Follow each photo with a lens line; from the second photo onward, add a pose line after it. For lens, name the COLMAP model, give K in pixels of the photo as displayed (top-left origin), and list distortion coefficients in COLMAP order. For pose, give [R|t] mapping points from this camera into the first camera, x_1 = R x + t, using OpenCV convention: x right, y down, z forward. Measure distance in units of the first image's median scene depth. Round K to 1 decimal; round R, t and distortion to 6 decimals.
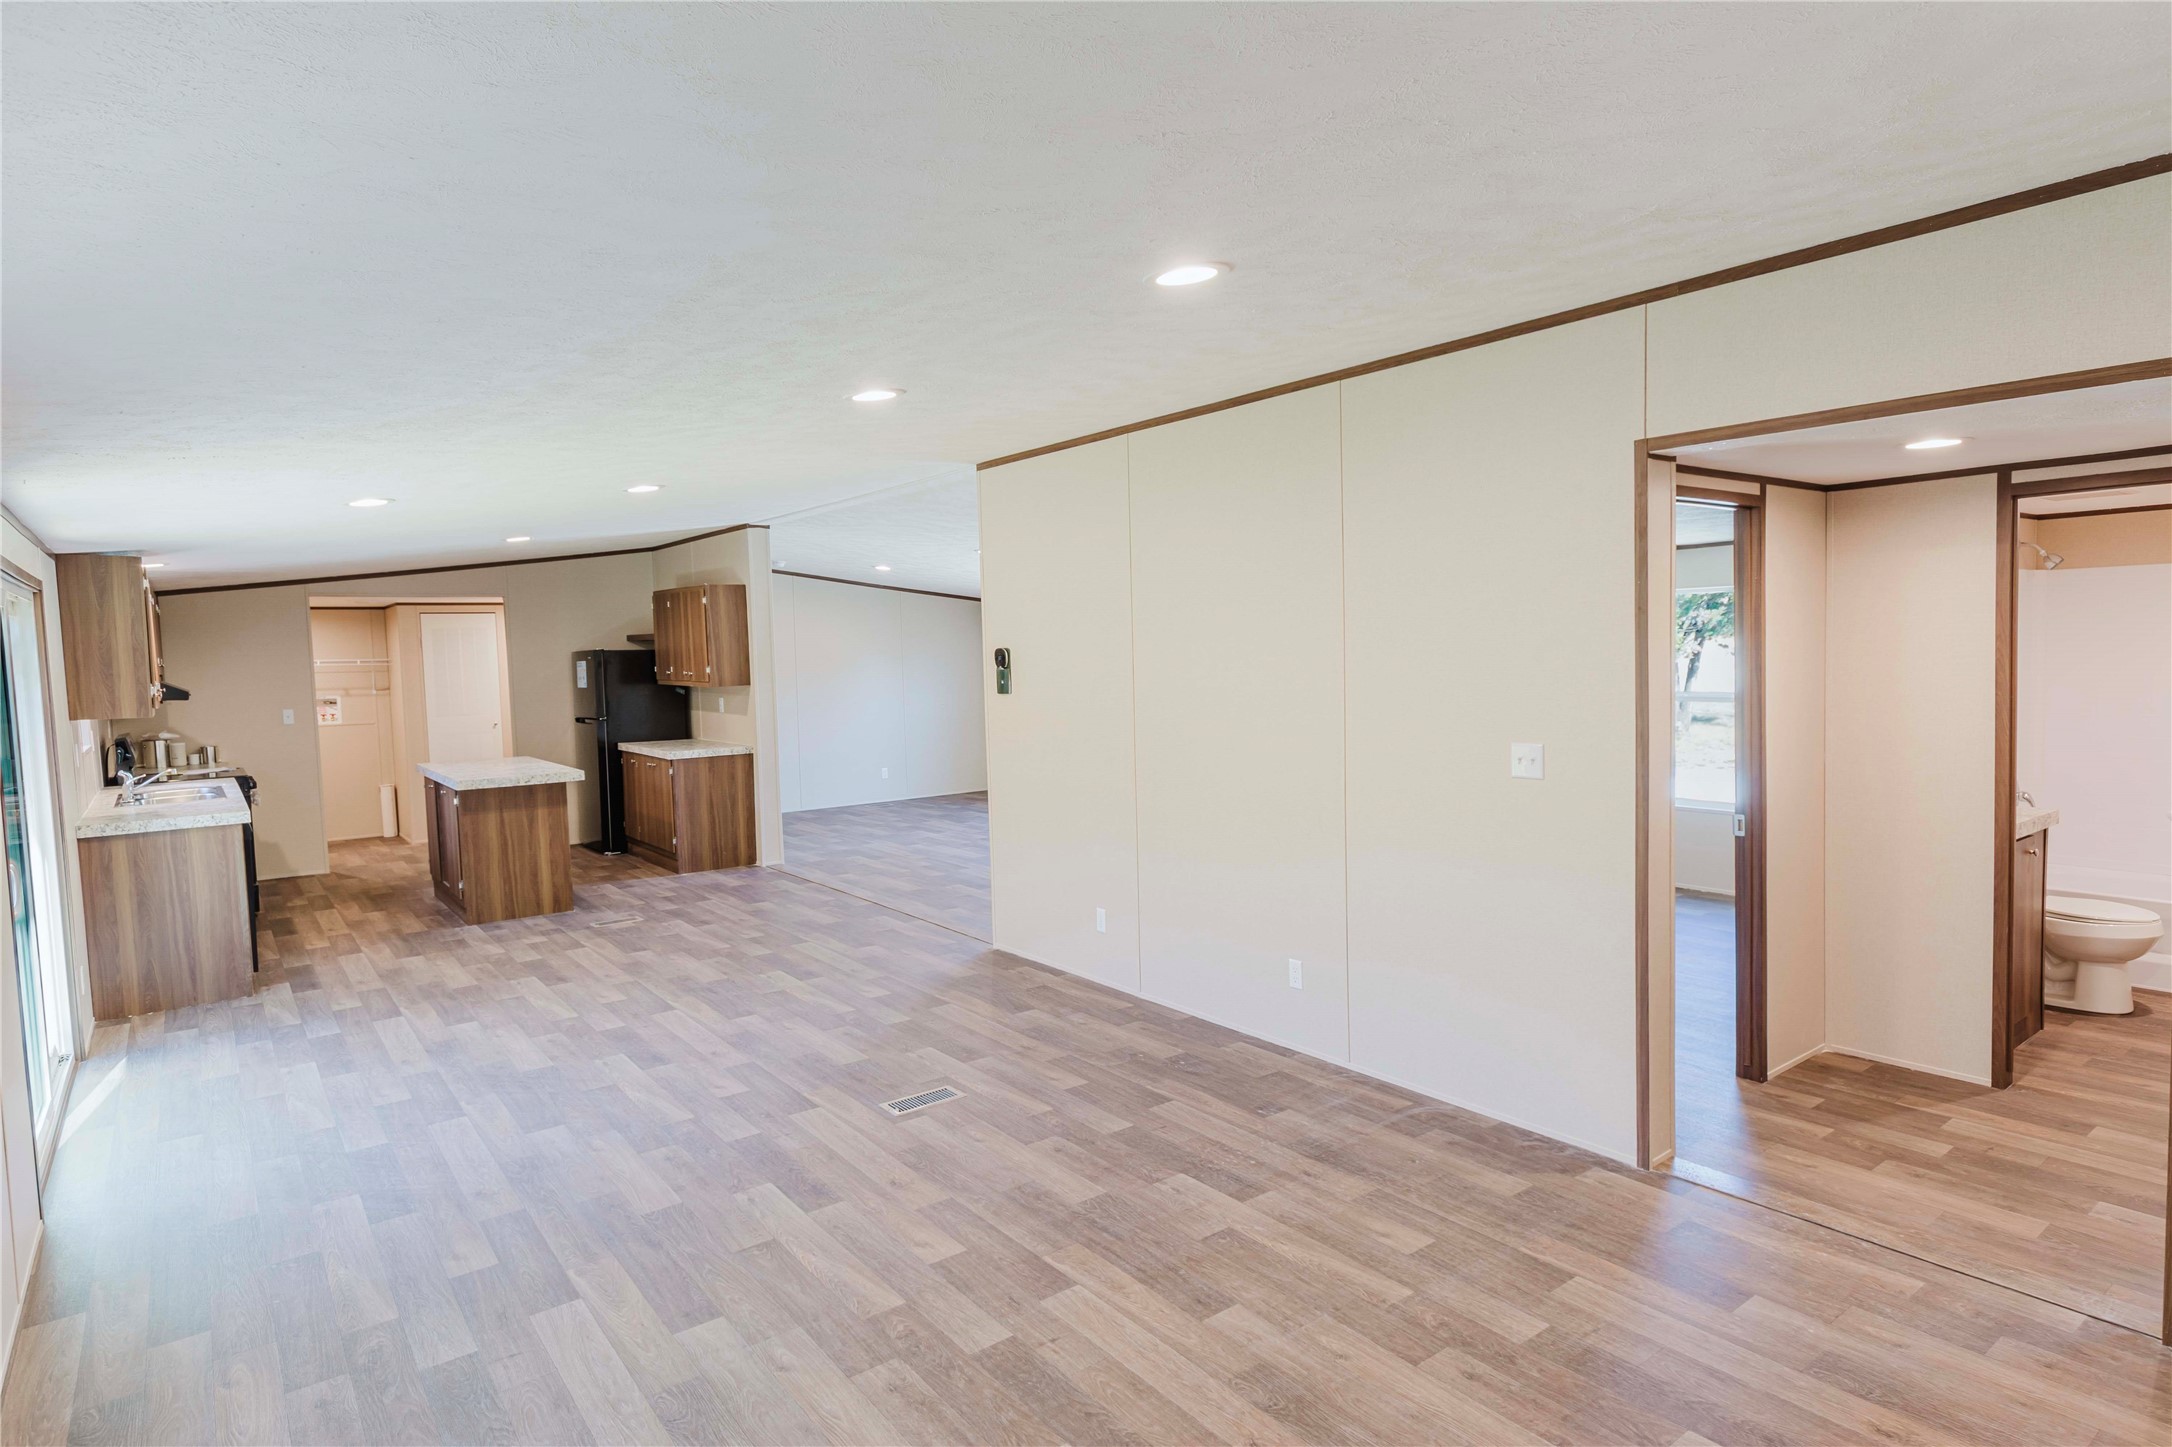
lens RADIAL K [[1176.3, 0, 1113.5], [0, 1176.3, 714.3], [0, 0, 1]] dist [0.000040, -0.001184]
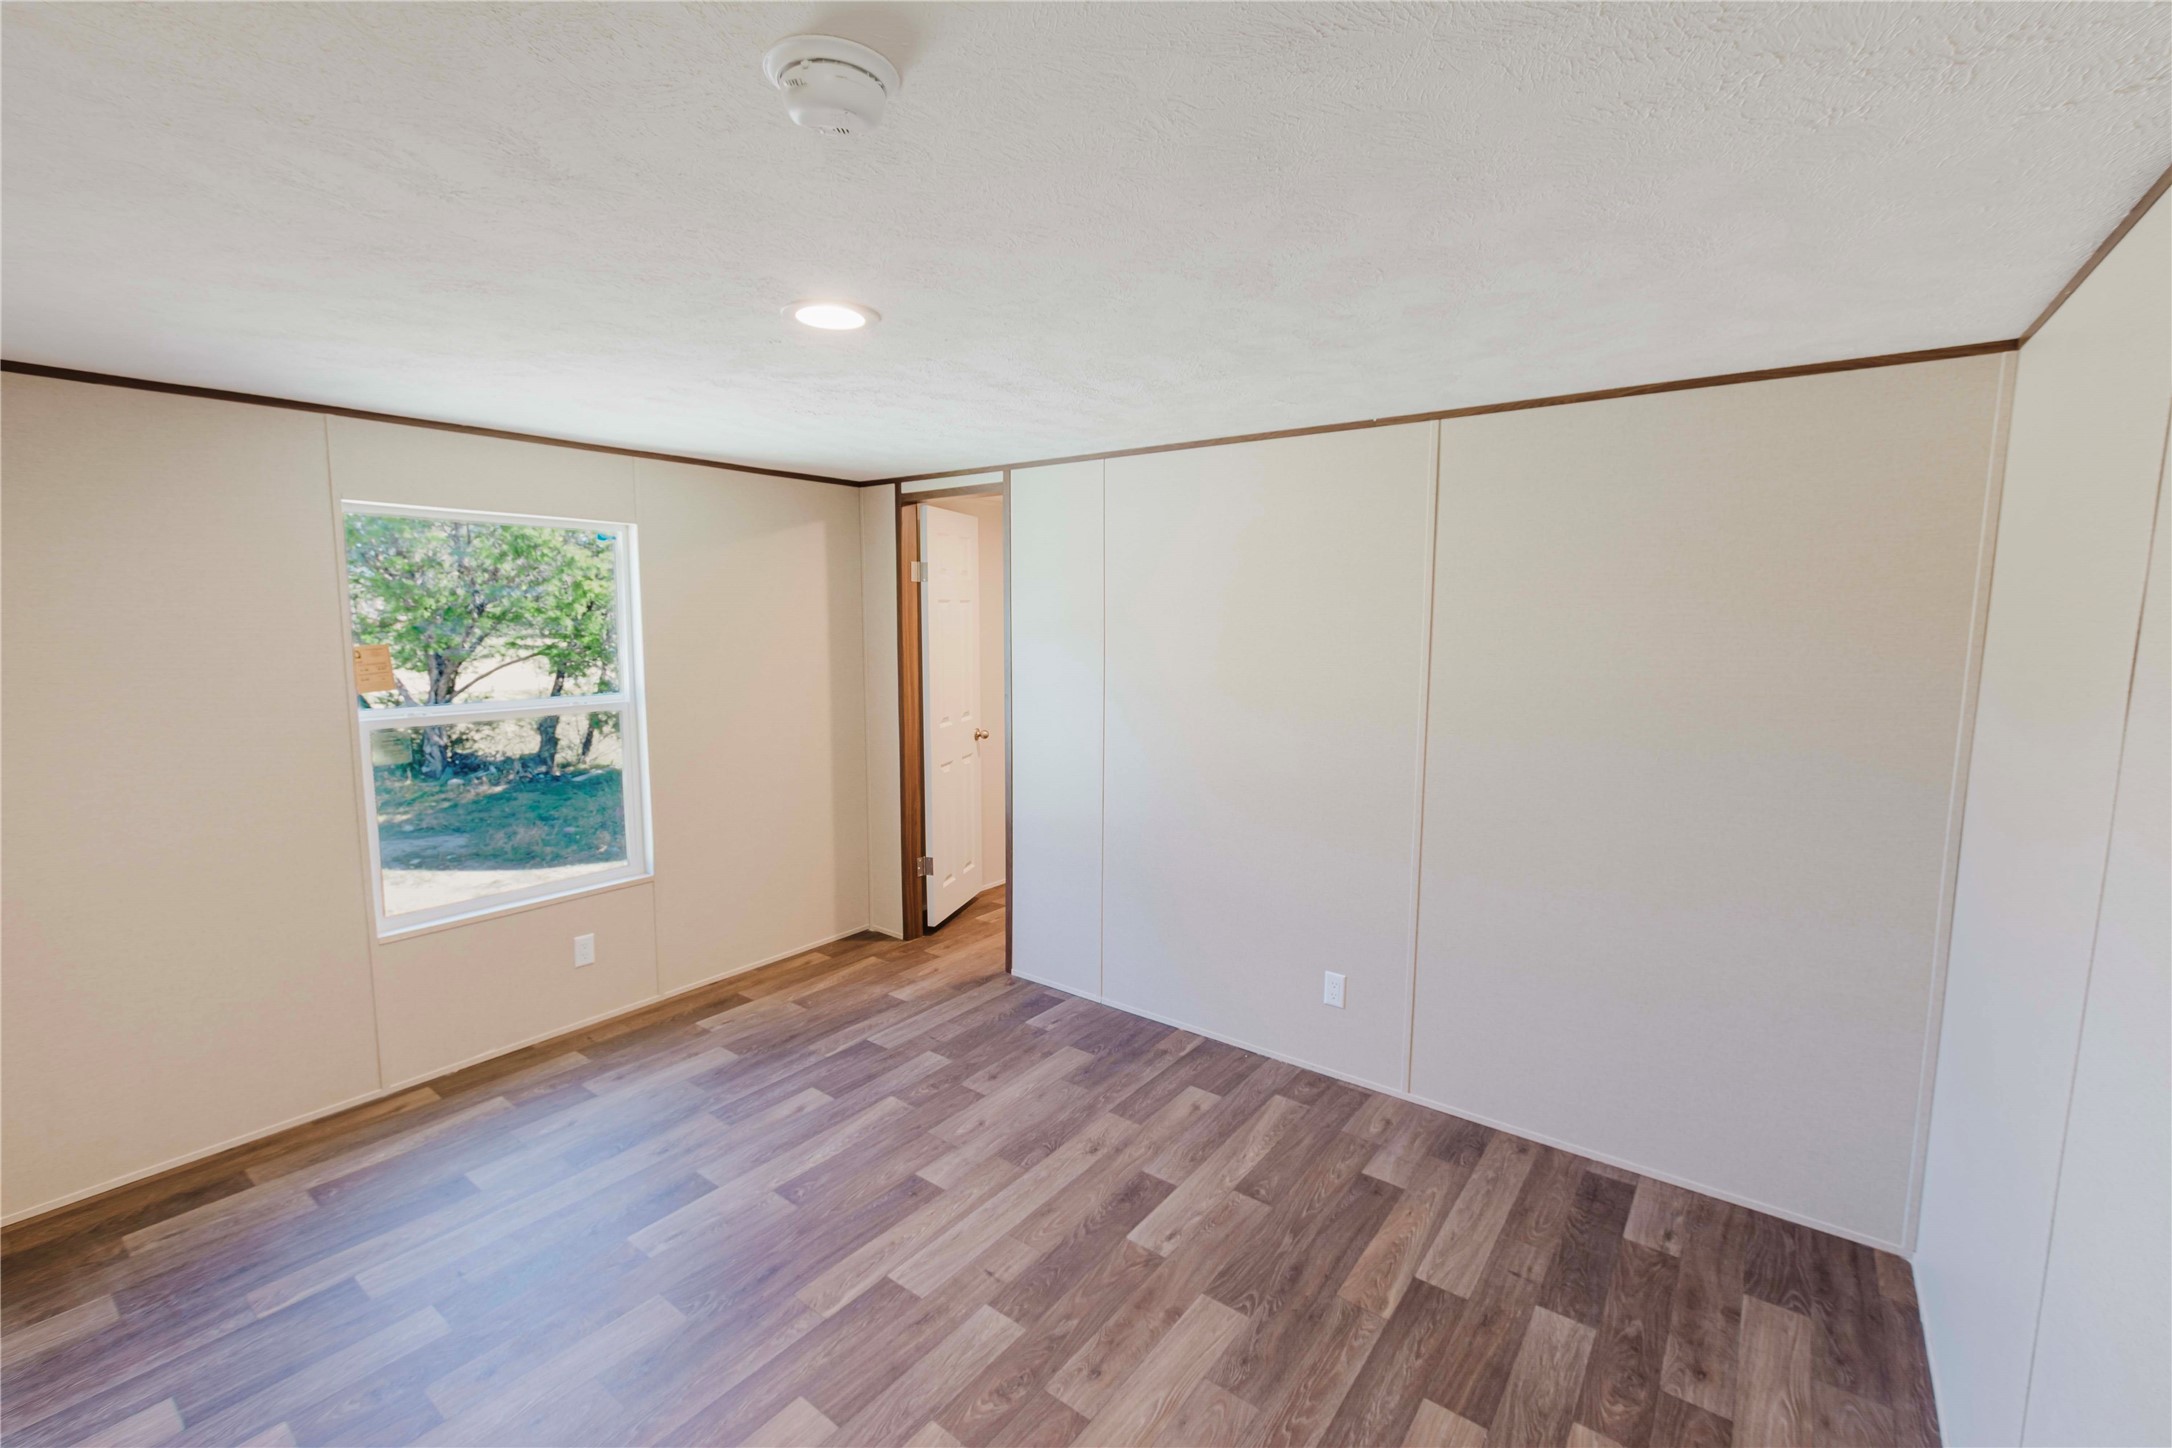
lens RADIAL K [[925.1, 0, 1093.4], [0, 925.1, 726.1], [0, 0, 1]] dist [-0.000897, -0.000320]
pose [[-0.260064, -0.099433, 0.960458, -0.922533], [0.054944, 0.991548, 0.117530, -0.031132], [-0.964027, 0.083337, -0.252403, 1.229001]]
